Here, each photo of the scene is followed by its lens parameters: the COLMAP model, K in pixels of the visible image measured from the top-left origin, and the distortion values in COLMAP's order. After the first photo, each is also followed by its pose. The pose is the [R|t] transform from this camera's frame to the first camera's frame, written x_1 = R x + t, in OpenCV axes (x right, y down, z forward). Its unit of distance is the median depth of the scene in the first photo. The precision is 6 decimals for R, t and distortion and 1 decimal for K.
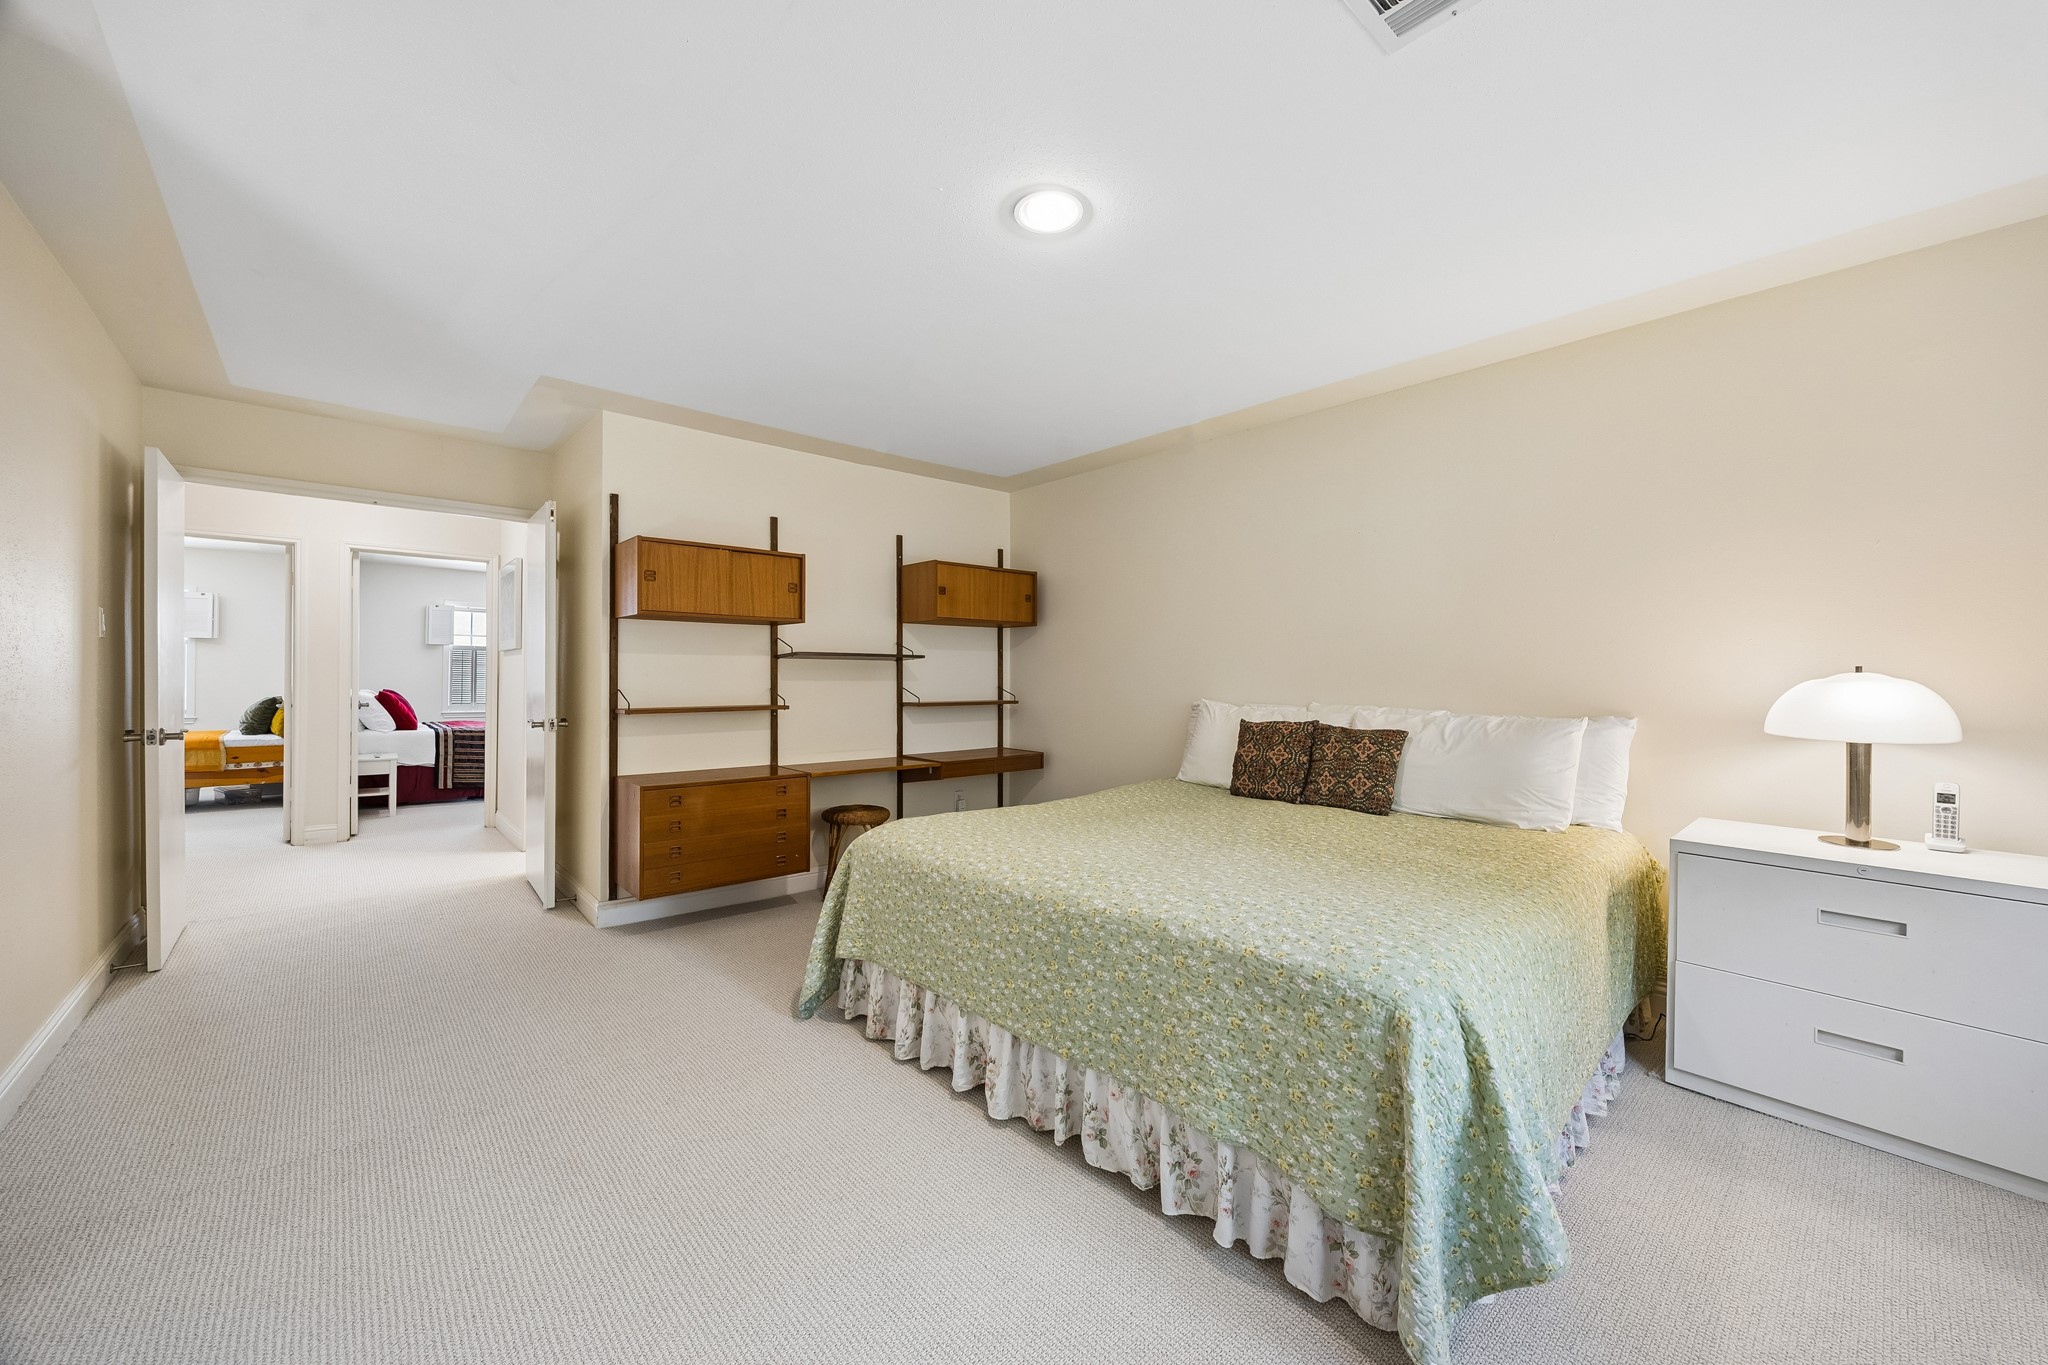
lens RADIAL K [[785.5, 0, 1029.0], [0, 785.5, 684.7], [0, 0, 1]] dist [-0.000060, -0.000877]
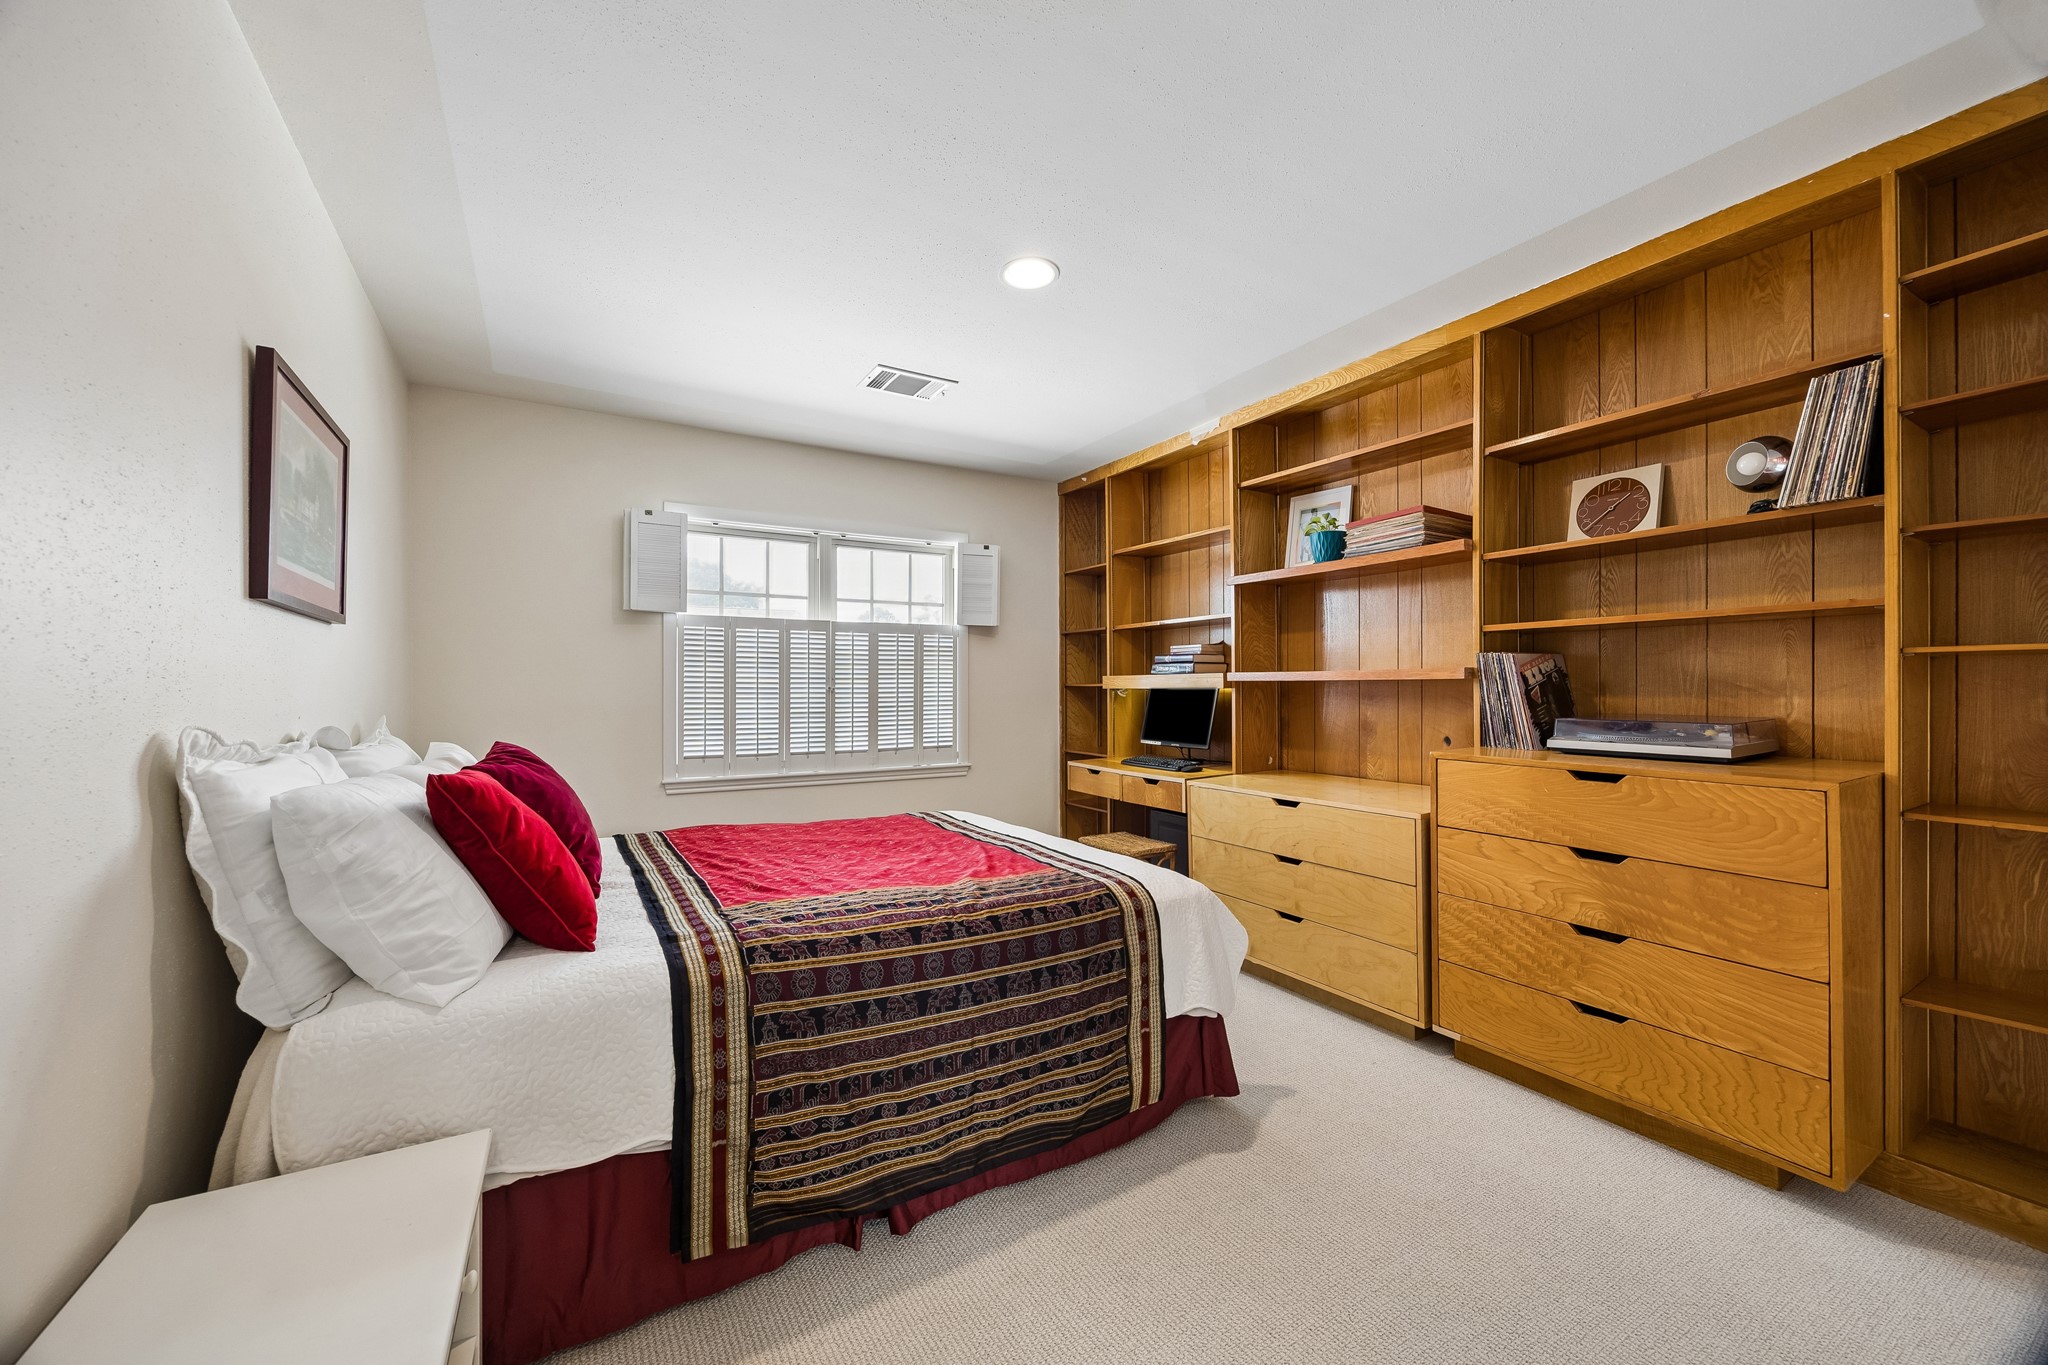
lens RADIAL K [[785.5, 0, 1029.0], [0, 785.5, 678.4], [0, 0, 1]] dist [-0.000060, -0.000877]
pose [[0.984314, -0.016857, -0.175621, -0.623320], [0.015198, 0.999826, -0.010788, -0.013417], [0.175772, 0.007949, 0.984399, 0.808796]]
